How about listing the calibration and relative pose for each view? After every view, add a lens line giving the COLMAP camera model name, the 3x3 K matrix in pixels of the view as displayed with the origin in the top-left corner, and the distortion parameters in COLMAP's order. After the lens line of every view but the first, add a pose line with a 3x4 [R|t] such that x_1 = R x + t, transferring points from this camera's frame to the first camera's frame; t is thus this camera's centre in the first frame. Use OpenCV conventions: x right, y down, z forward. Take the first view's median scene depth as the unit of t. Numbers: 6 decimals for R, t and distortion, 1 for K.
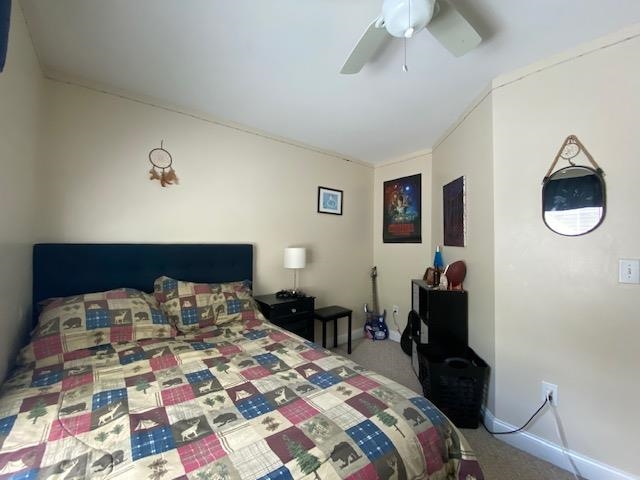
lens RADIAL K [[258.4, 0, 318.0], [0, 258.4, 235.7], [0, 0, 1]] dist [0.041368, -0.028954]
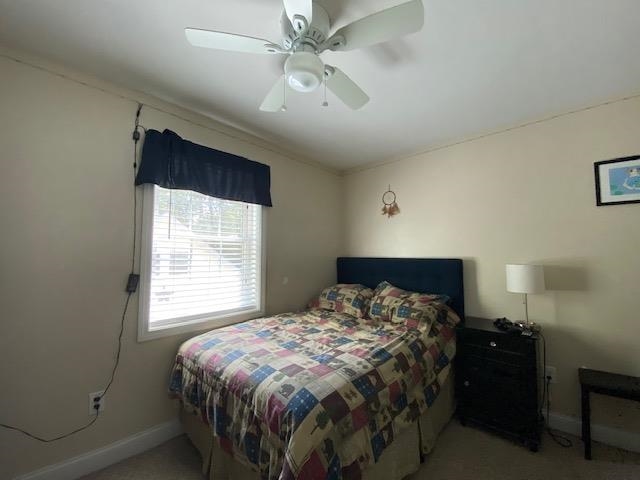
lens RADIAL K [[258.4, 0, 318.0], [0, 258.4, 235.7], [0, 0, 1]] dist [0.041368, -0.028954]
pose [[0.141097, -0.084279, -0.986402, 1.197579], [0.026312, 0.996337, -0.081365, 0.025186], [0.989646, -0.014474, 0.142797, 0.680213]]
